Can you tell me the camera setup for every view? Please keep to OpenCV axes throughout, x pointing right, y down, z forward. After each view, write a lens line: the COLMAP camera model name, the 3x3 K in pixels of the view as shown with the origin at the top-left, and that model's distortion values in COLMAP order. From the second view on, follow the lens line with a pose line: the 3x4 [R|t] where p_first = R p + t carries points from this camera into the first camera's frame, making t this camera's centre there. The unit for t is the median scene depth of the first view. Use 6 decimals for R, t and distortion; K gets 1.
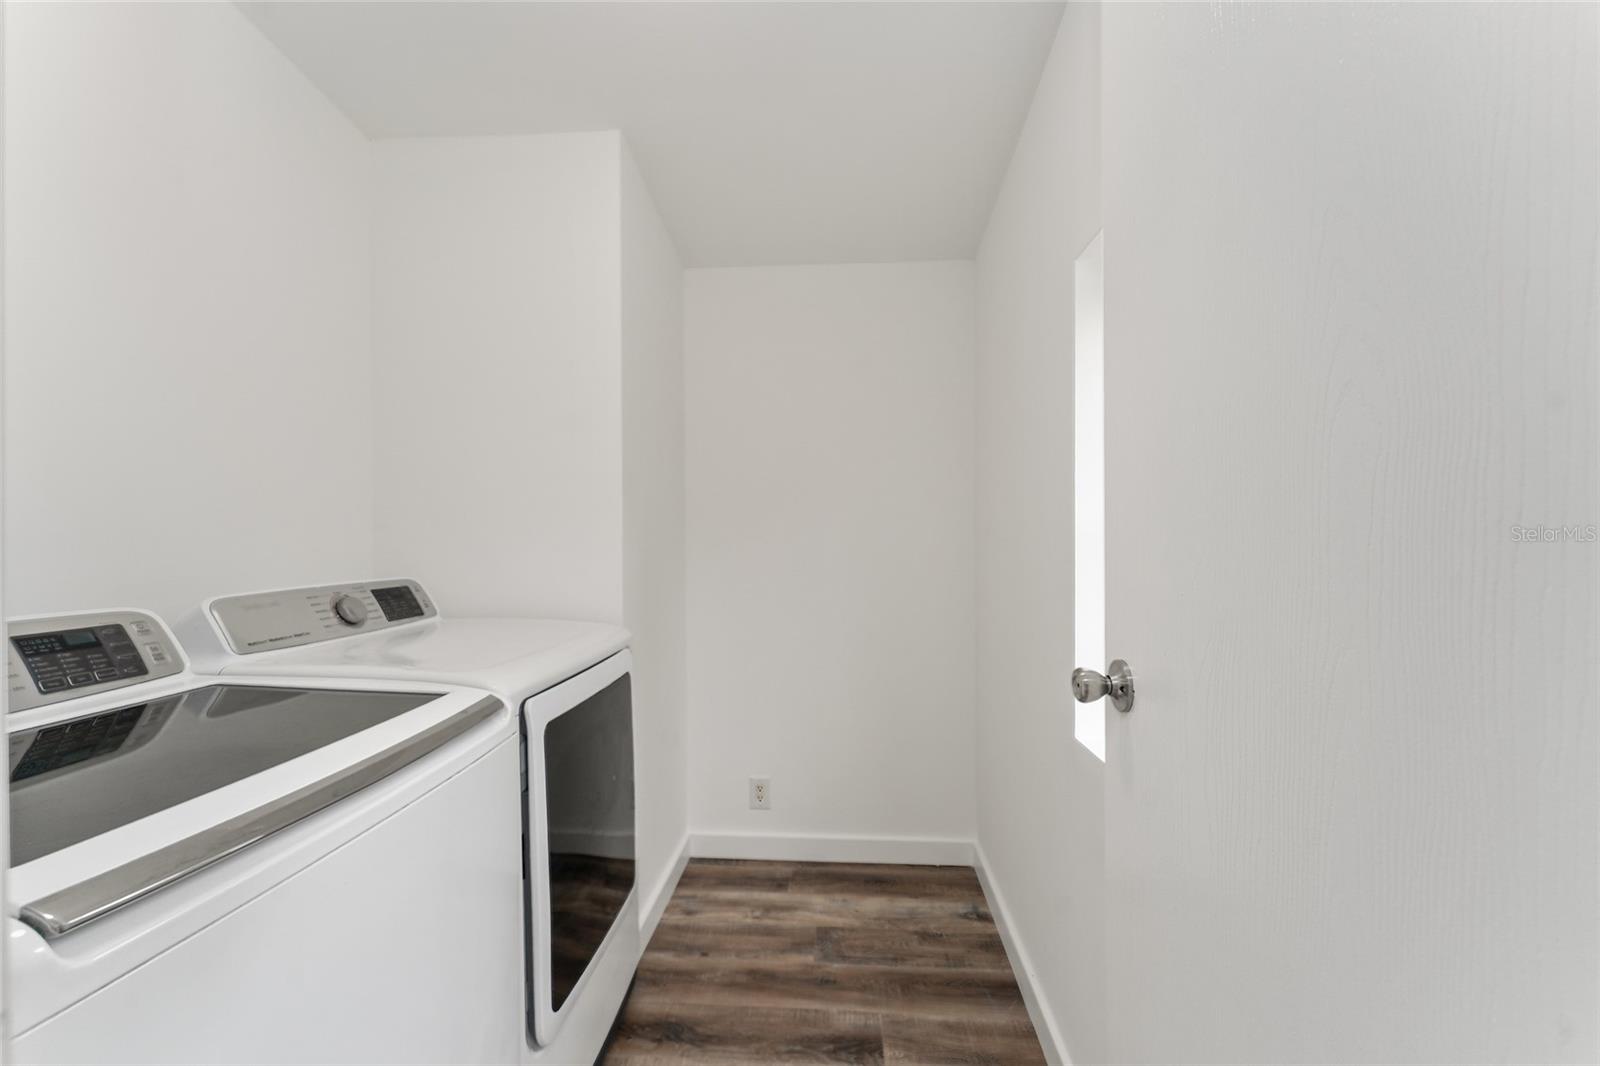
lens RADIAL K [[650.2, 0, 805.4], [0, 650.2, 533.1], [0, 0, 1]] dist [0.000946, -0.000611]
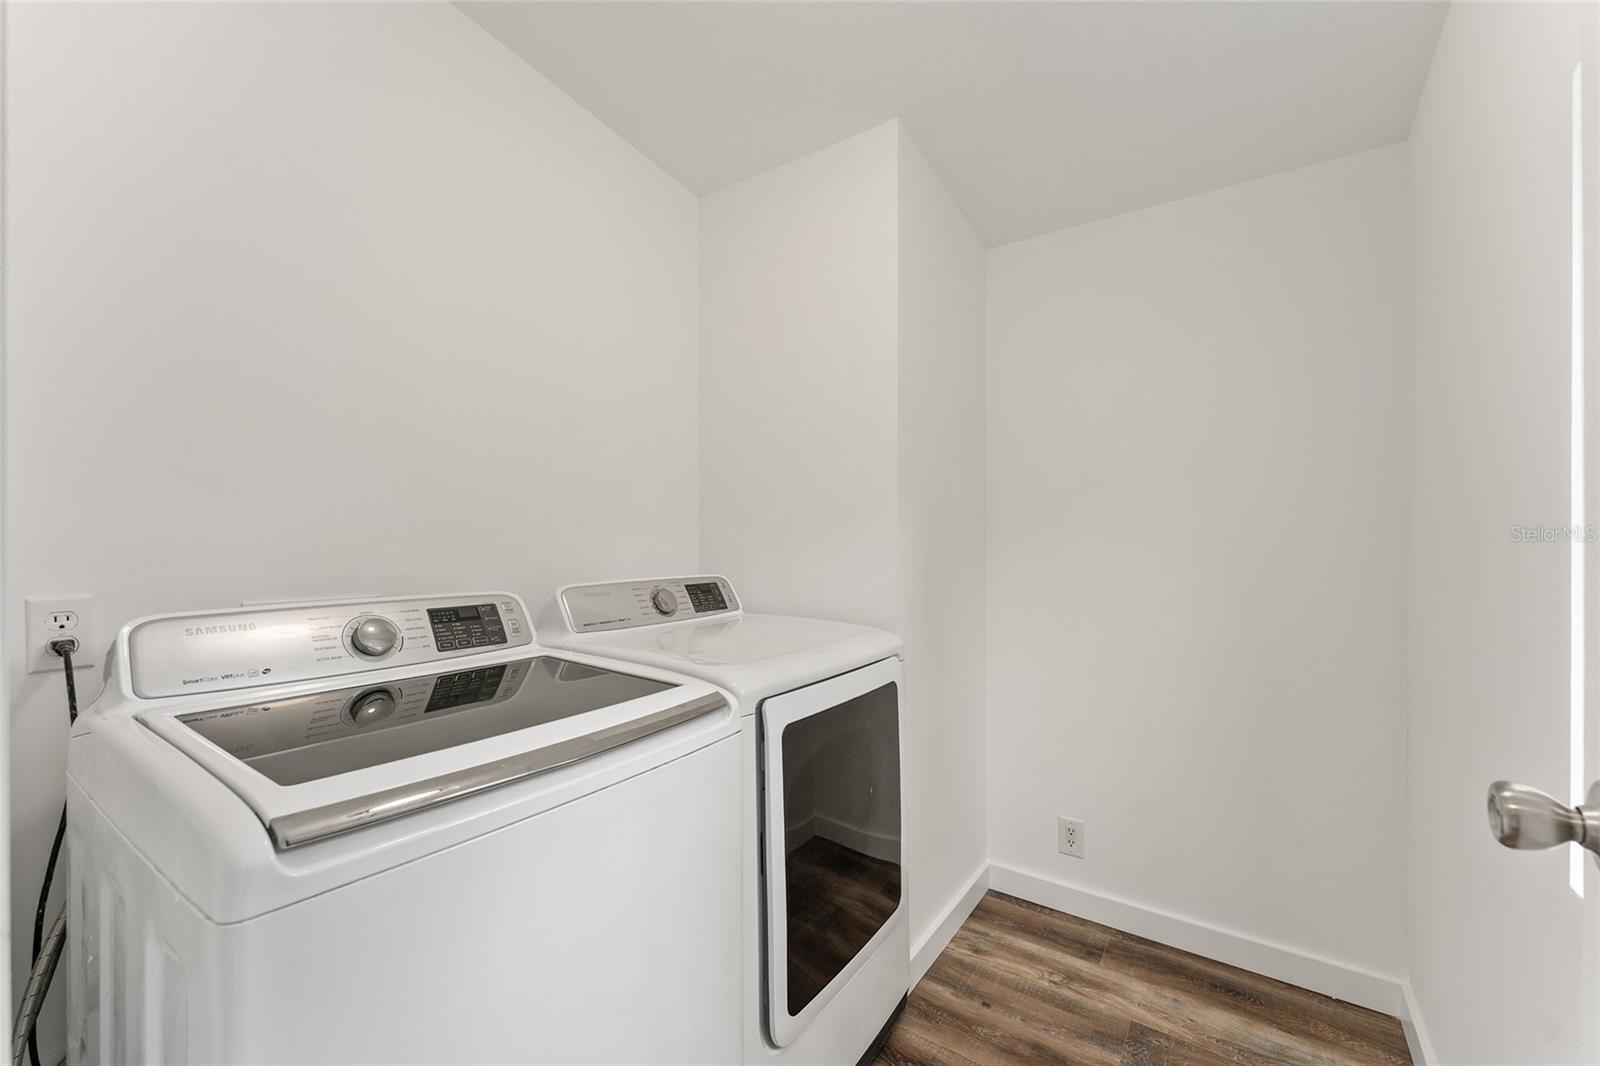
lens RADIAL K [[650.2, 0, 796.3], [0, 650.2, 535.7], [0, 0, 1]] dist [0.000946, -0.000611]
pose [[0.854109, 0.002760, -0.520086, 0.102716], [-0.002674, 0.999996, 0.000915, -0.001141], [0.520087, 0.000610, 0.854113, 0.112112]]
